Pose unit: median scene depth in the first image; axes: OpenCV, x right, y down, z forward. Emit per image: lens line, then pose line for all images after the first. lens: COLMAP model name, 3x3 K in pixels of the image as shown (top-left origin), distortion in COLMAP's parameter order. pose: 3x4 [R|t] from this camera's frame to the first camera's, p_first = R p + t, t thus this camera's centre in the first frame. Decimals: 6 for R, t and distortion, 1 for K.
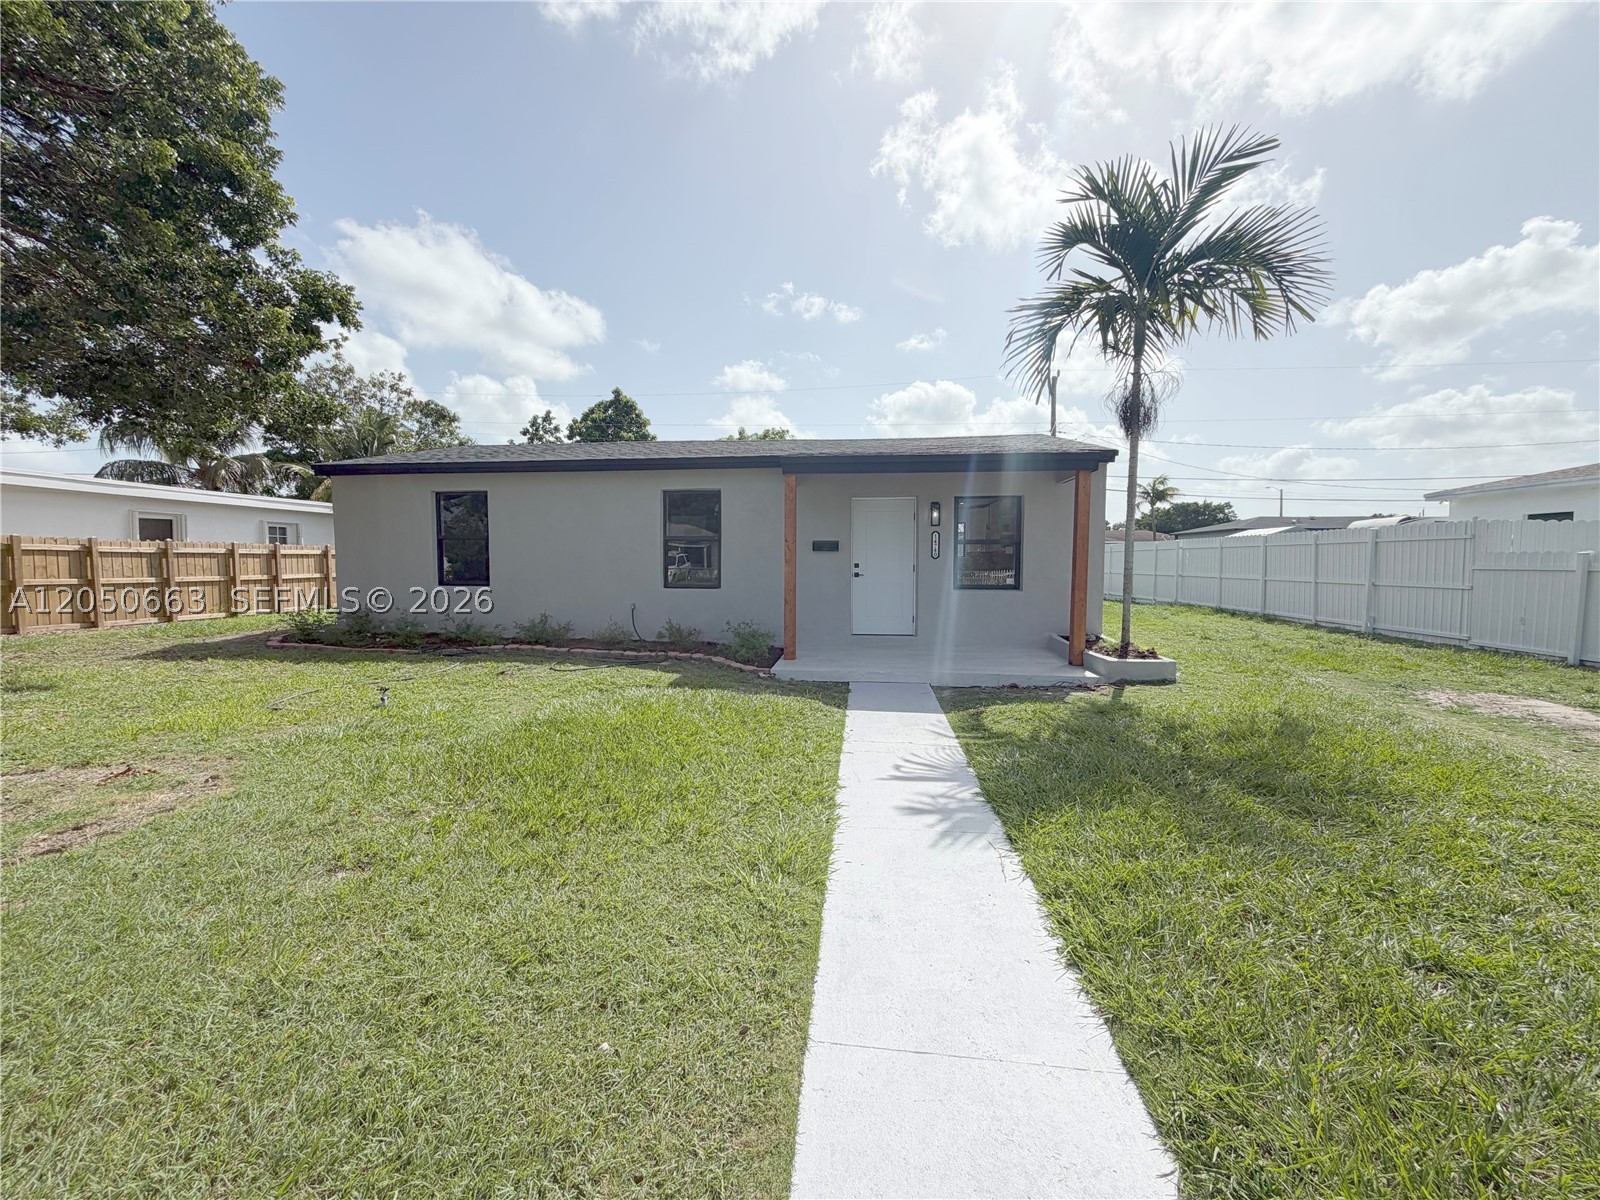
lens RADIAL K [[637.1, 0, 793.6], [0, 637.1, 609.1], [0, 0, 1]] dist [0.001617, -0.000368]
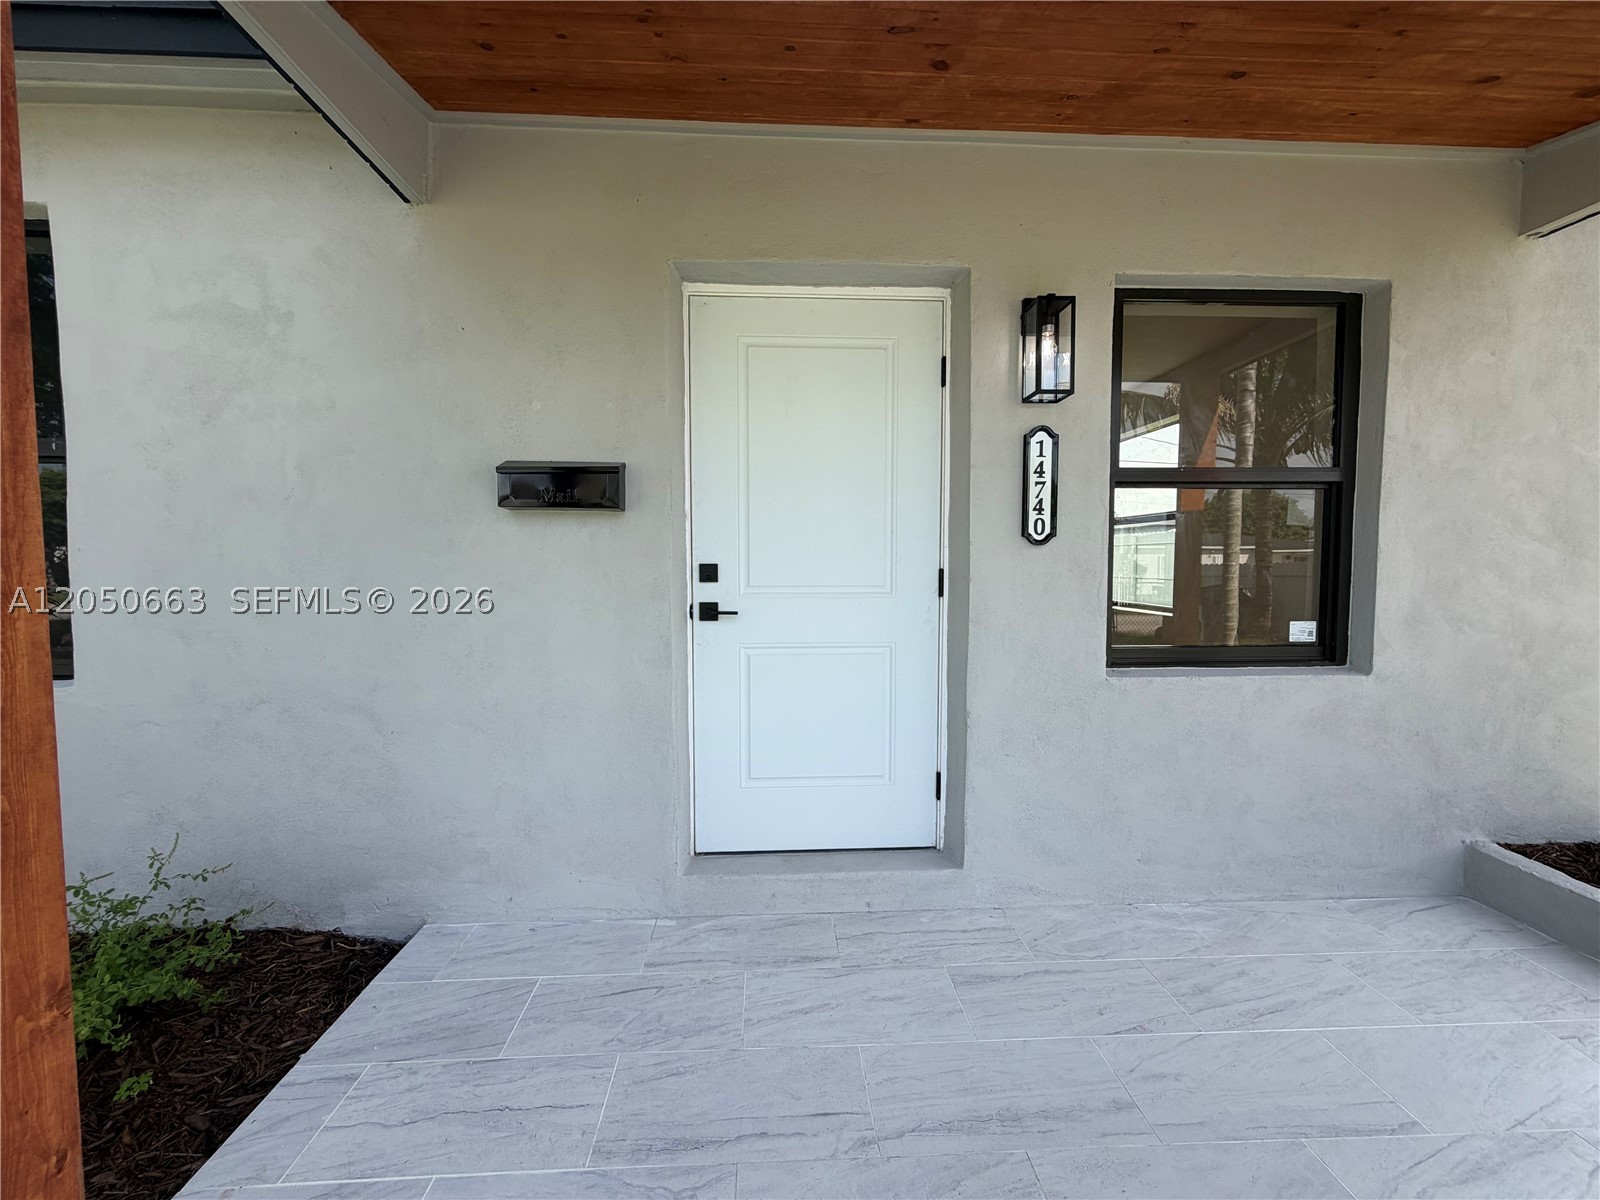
lens RADIAL K [[637.1, 0, 794.5], [0, 637.1, 598.4], [0, 0, 1]] dist [0.001617, -0.000368]
pose [[0.982616, -0.012458, 0.185230, 0.061446], [0.017019, 0.999589, -0.023054, -0.037699], [-0.184866, 0.025806, 0.982425, 0.541032]]
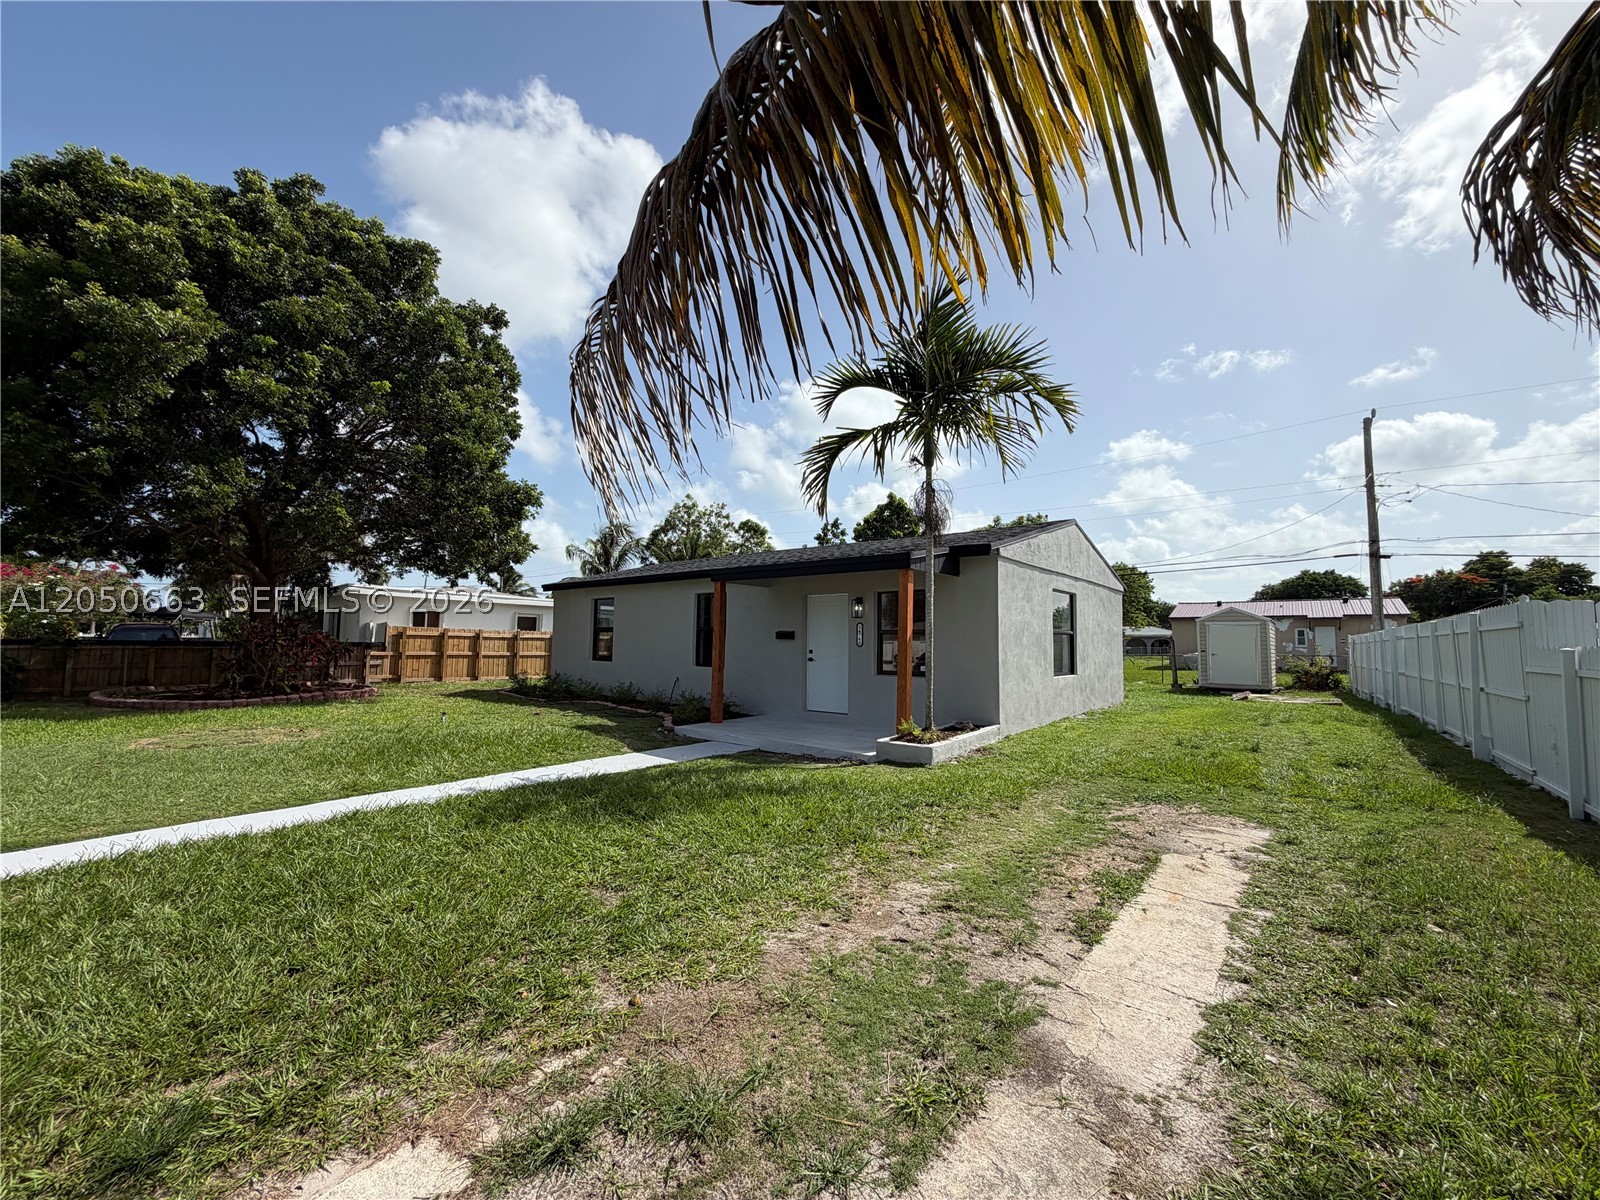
lens RADIAL K [[637.1, 0, 815.6], [0, 637.1, 591.8], [0, 0, 1]] dist [0.001617, -0.000368]
pose [[0.849944, -0.033008, -0.525839, 0.513785], [-0.050361, 0.988376, -0.143443, -0.007212], [0.524461, 0.148401, 0.838402, 0.006533]]
